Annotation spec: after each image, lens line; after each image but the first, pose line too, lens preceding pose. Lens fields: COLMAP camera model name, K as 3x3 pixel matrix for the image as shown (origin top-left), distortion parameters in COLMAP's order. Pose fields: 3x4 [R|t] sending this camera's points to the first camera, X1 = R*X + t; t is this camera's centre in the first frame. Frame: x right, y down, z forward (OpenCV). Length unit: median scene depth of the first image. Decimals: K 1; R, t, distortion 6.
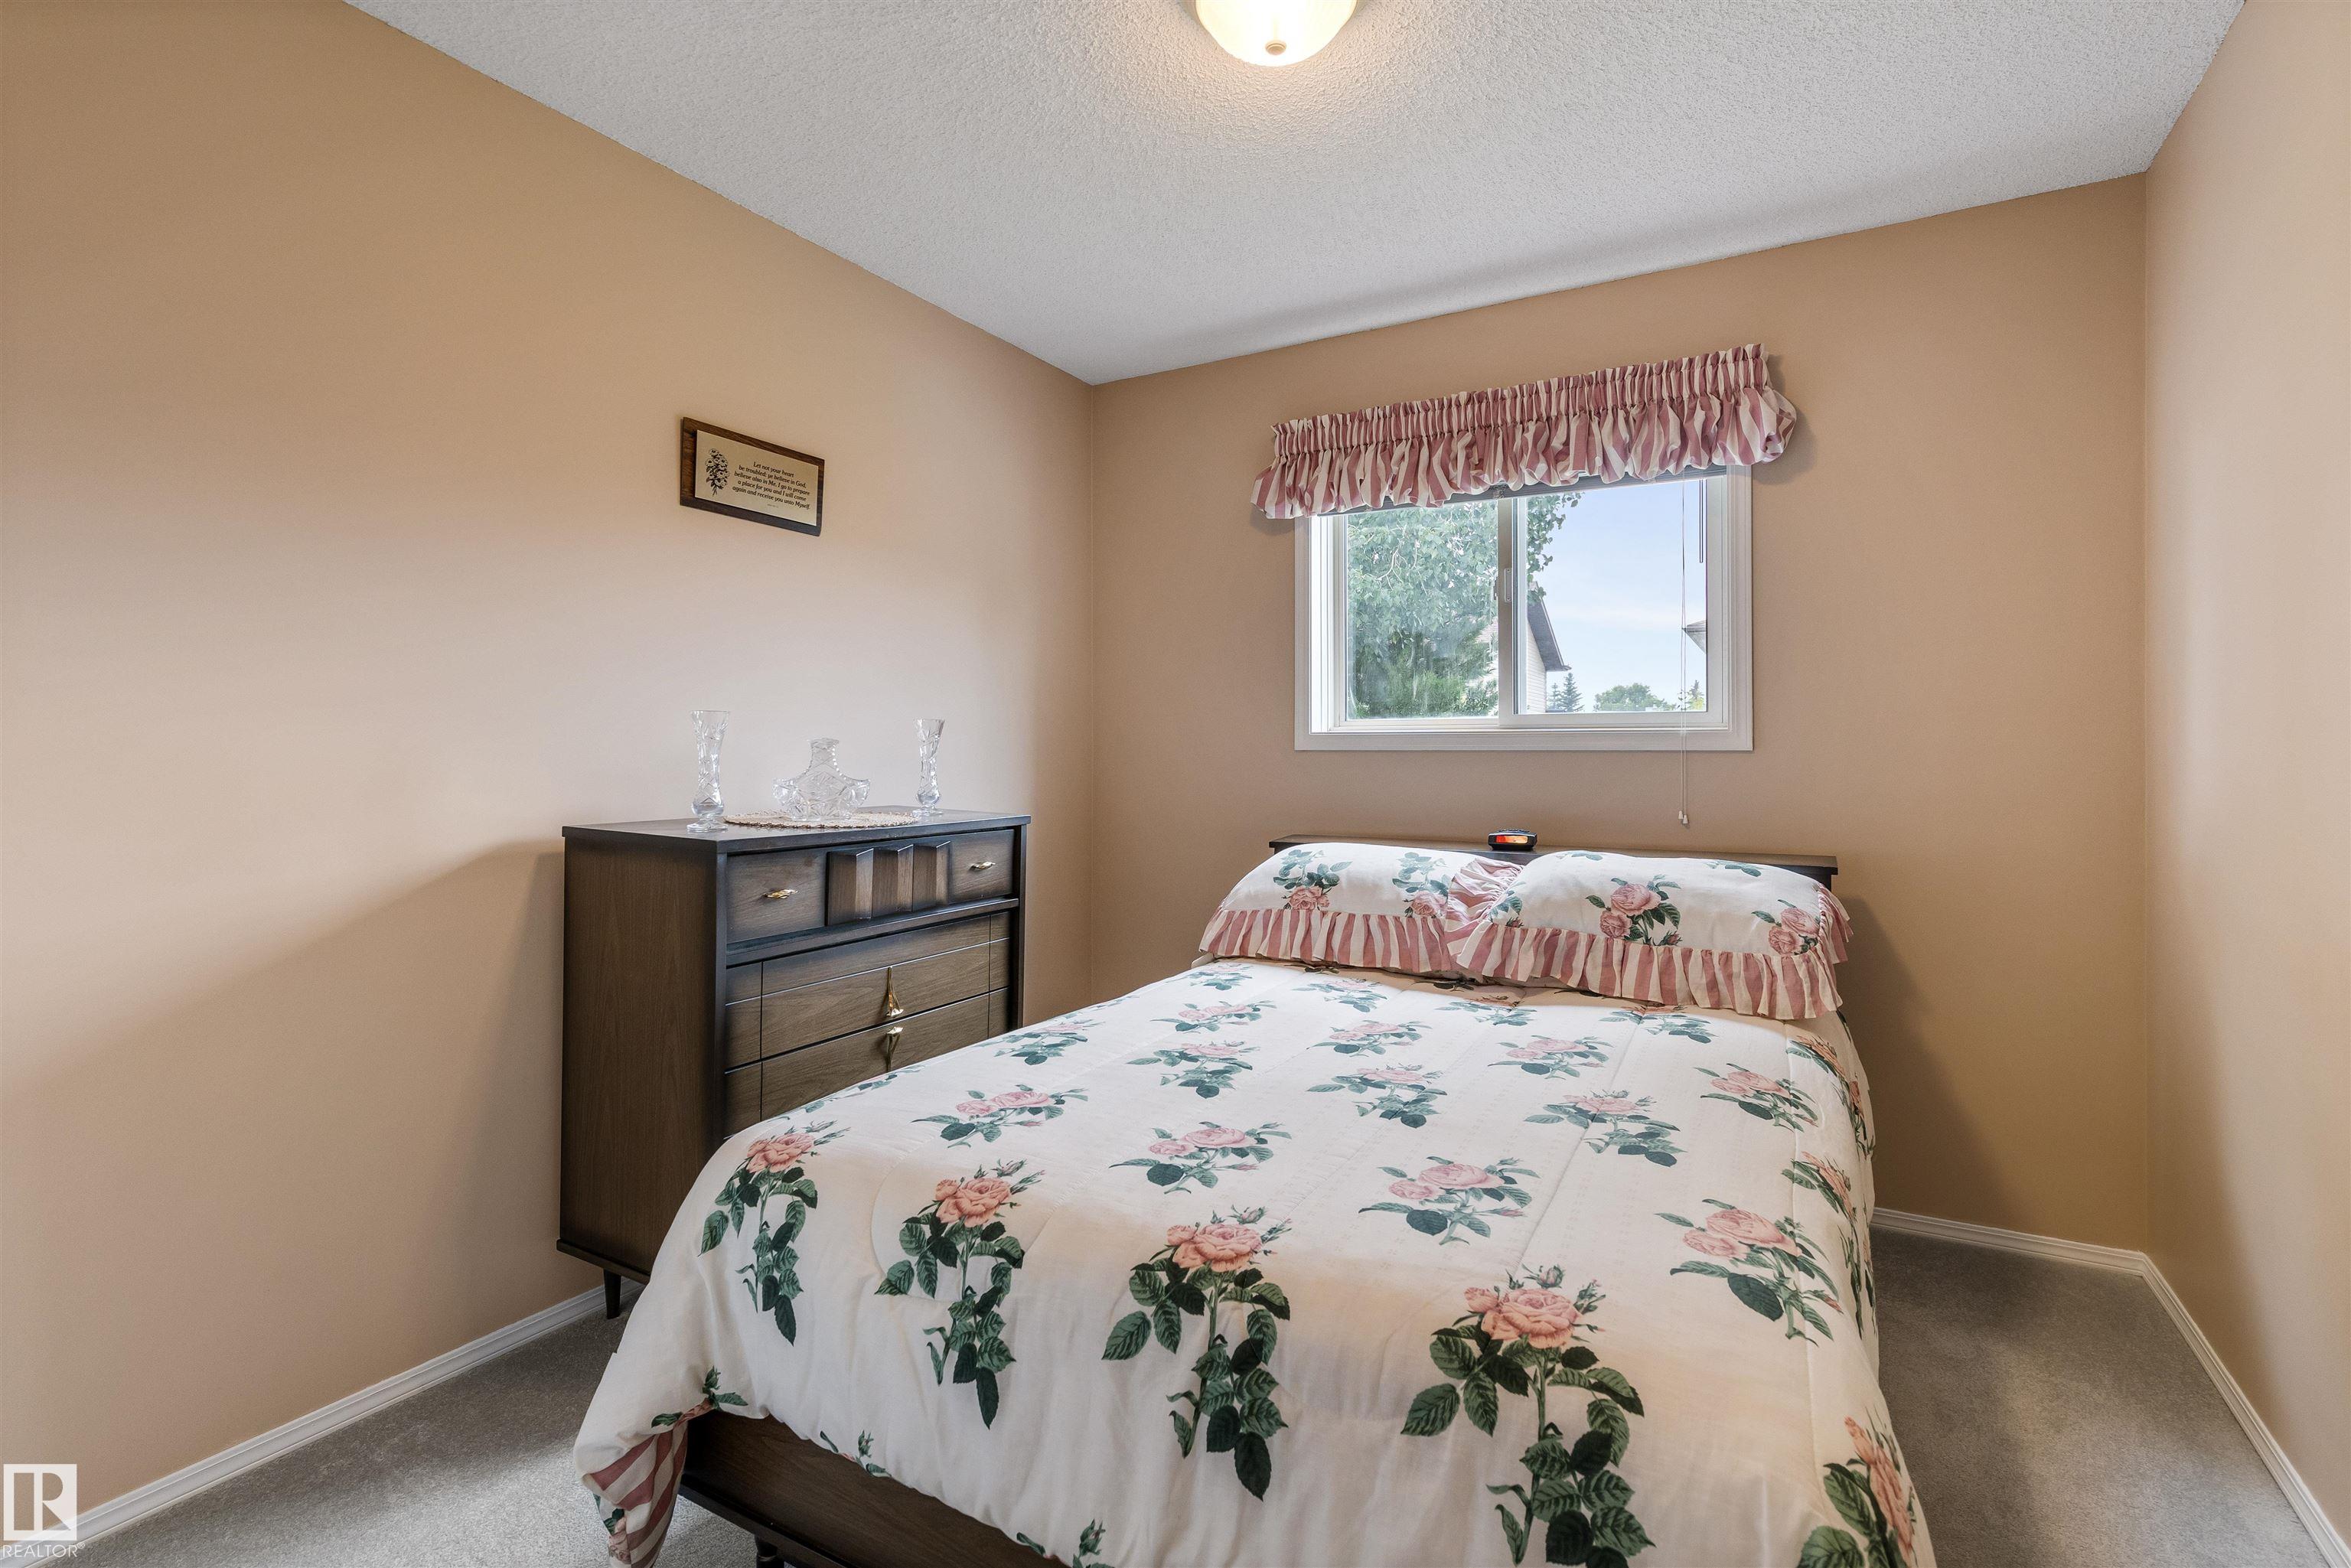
lens RADIAL K [[1069.5, 0, 1177.6], [0, 1069.5, 762.1], [0, 0, 1]] dist [0.002500, 0.000075]
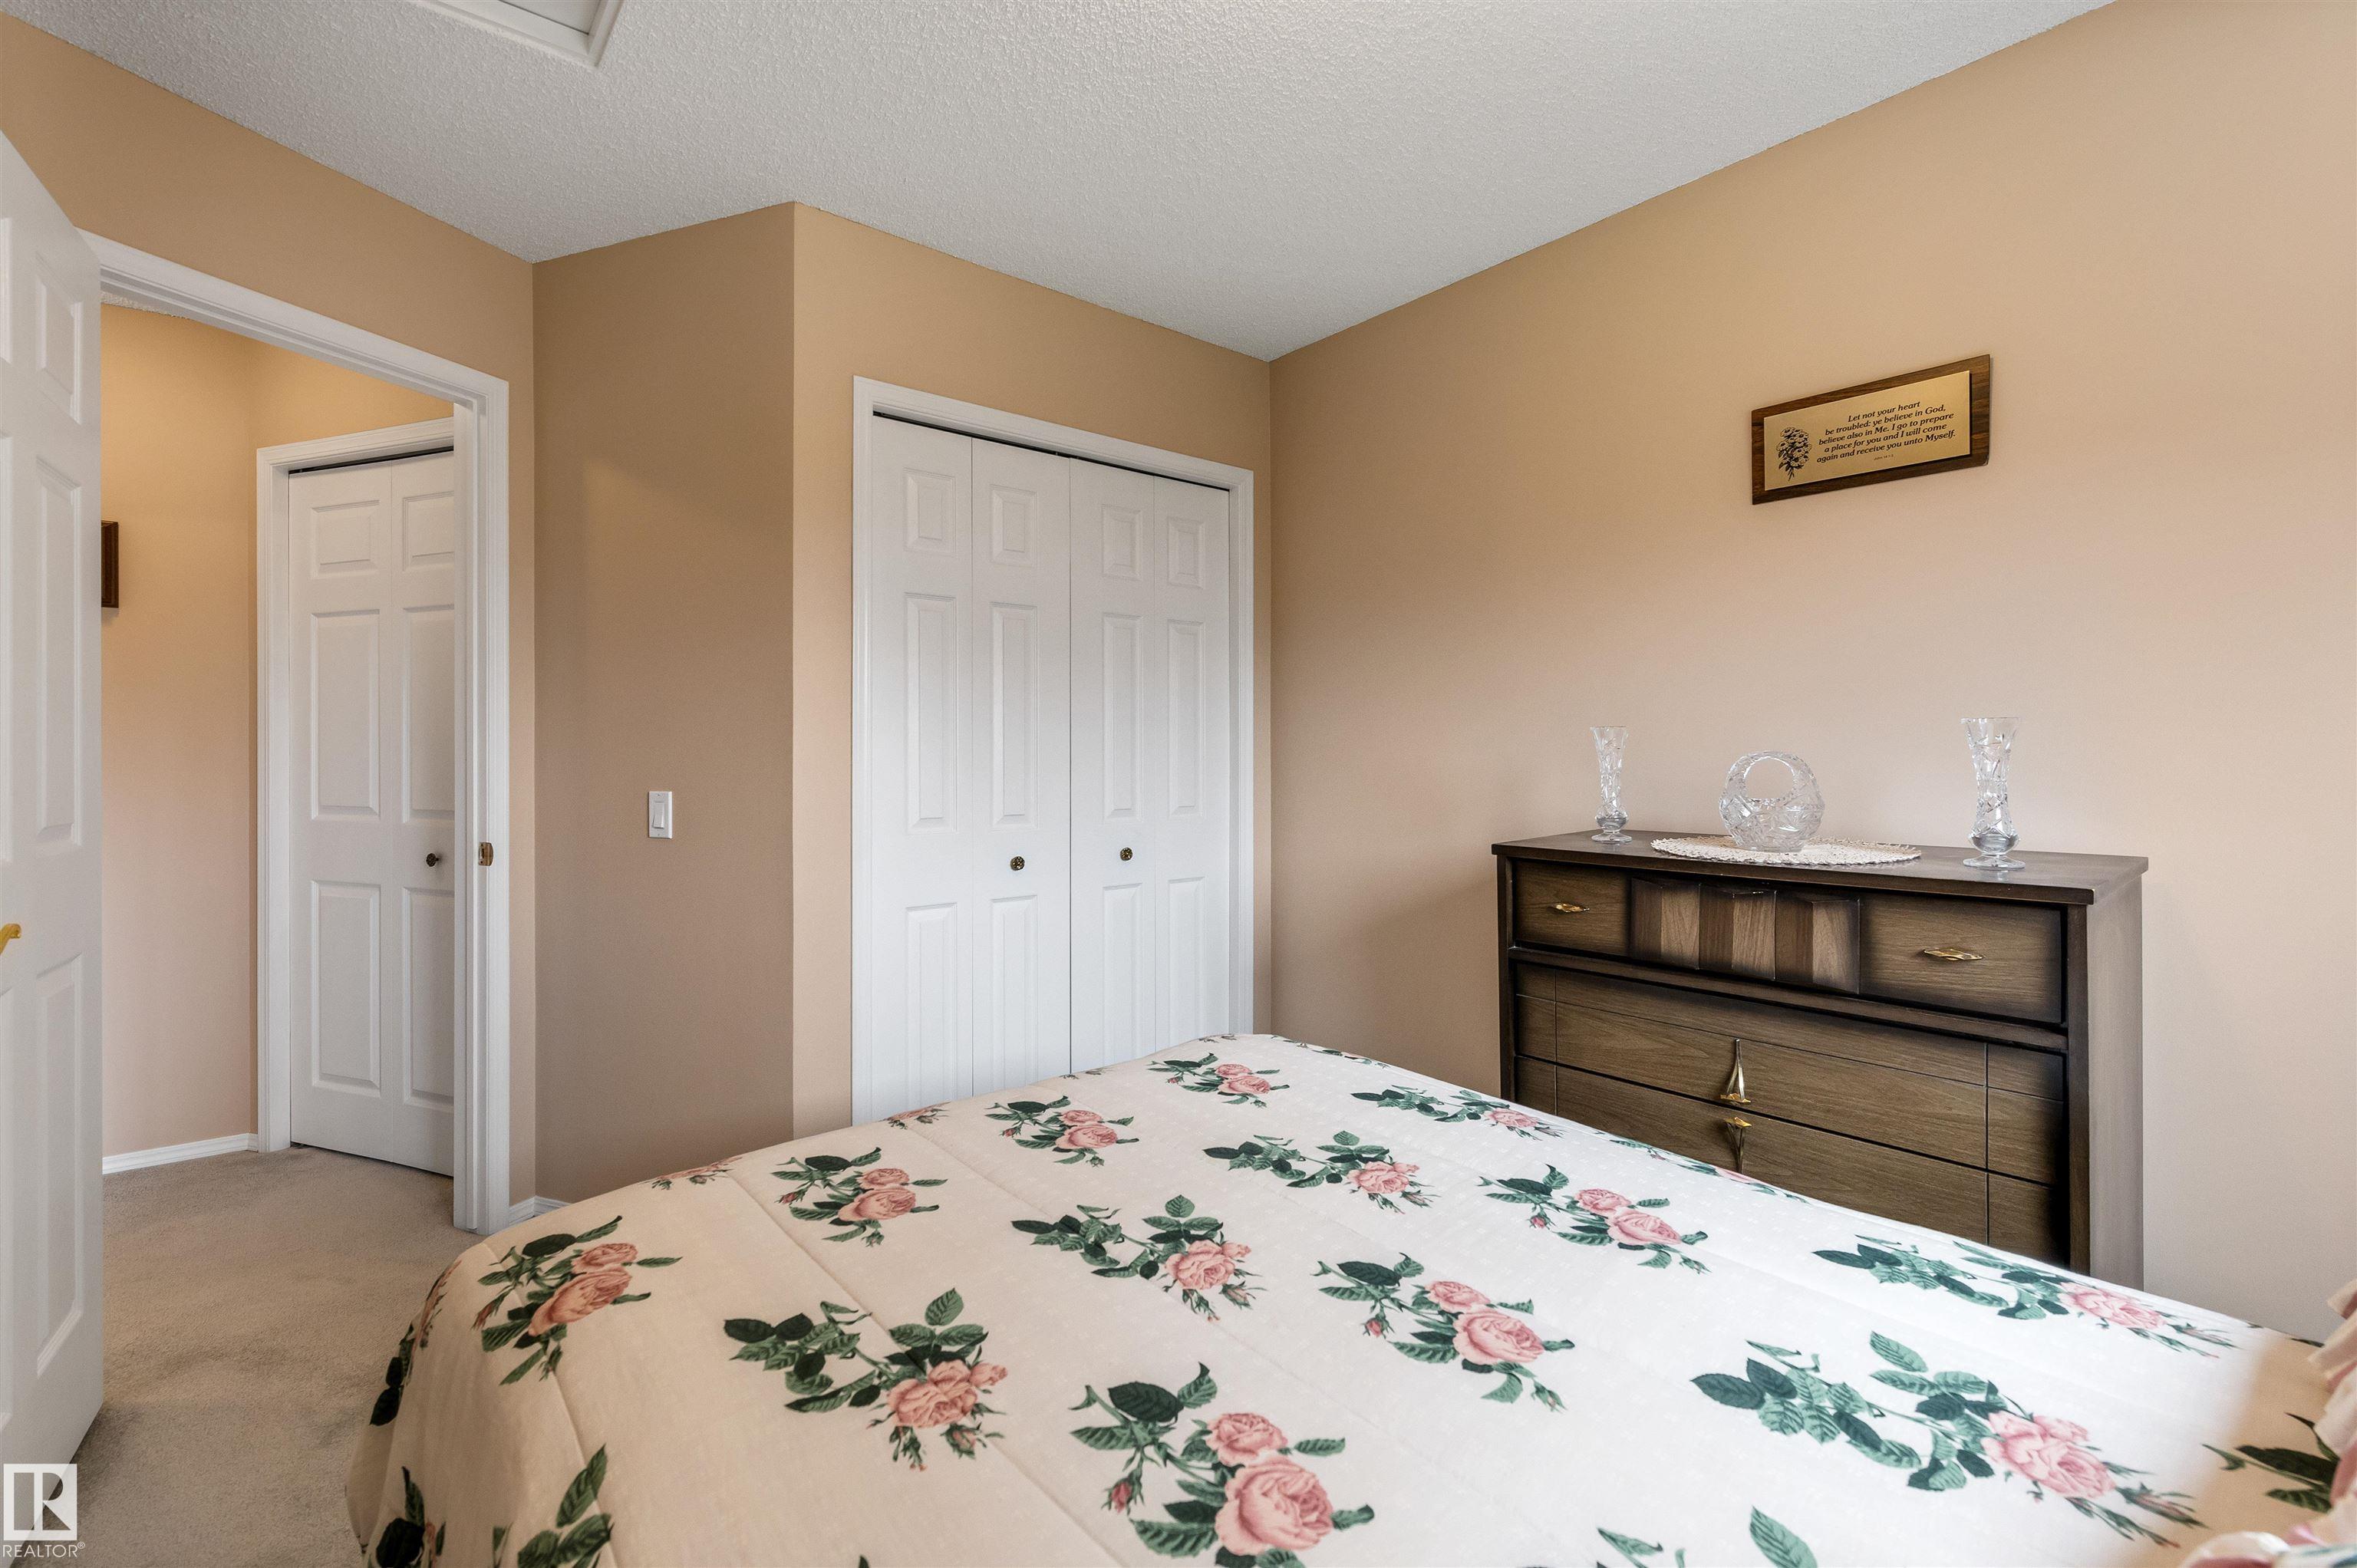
lens RADIAL K [[1016.9, 0, 1180.4], [0, 1016.9, 769.1], [0, 0, 1]] dist [-0.002472, -0.000220]
pose [[-0.340617, 0.012046, -0.940125, 0.623110], [-0.011573, 0.999788, 0.017004, -0.018350], [0.940131, 0.016672, -0.340406, 0.939484]]
